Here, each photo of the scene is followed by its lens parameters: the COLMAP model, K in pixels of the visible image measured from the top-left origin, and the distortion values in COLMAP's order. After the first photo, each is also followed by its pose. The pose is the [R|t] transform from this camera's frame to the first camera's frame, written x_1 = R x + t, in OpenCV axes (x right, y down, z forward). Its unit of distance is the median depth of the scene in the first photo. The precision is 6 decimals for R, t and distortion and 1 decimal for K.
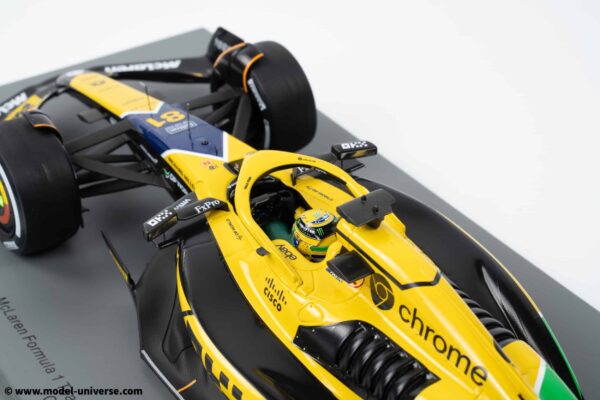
lens RADIAL K [[1154.3, 0, 300.0], [0, 1154.3, 200.0], [0, 0, 1]] dist [0.216768, 0.076862]
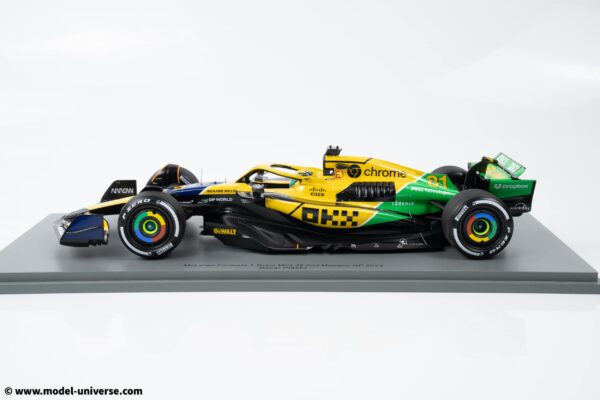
lens RADIAL K [[859.6, 0, 300.0], [0, 859.6, 200.0], [0, 0, 1]] dist [0.242447, 0.003551]
pose [[0.570389, -0.181248, 0.801127, -1.458136], [0.476535, 0.867442, -0.143033, 0.325393], [-0.669007, 0.463350, 0.581151, -0.060917]]
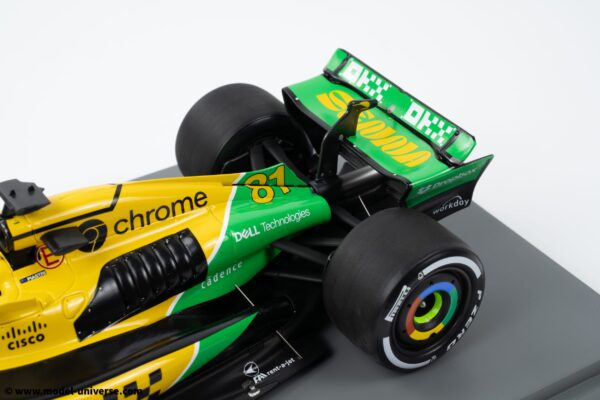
lens RADIAL K [[1154.3, 0, 300.0], [0, 1154.3, 200.0], [0, 0, 1]] dist [0.216768, 0.076862]
pose [[0.043443, -0.579666, 0.813695, -0.680444], [0.587915, 0.673343, 0.448292, -0.272019], [-0.807755, 0.458909, 0.370046, 0.383983]]
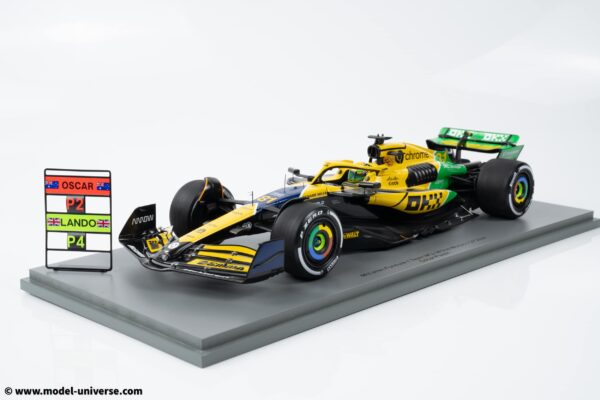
lens RADIAL K [[902.3, 0, 339.1], [0, 902.3, 198.8], [0, 0, 1]] dist [0.648166, -4.538760]
pose [[-0.224890, -0.217474, 0.949805, -1.754615], [0.548788, 0.777196, 0.307892, -0.523732], [-0.805143, 0.590484, -0.055436, 1.145133]]
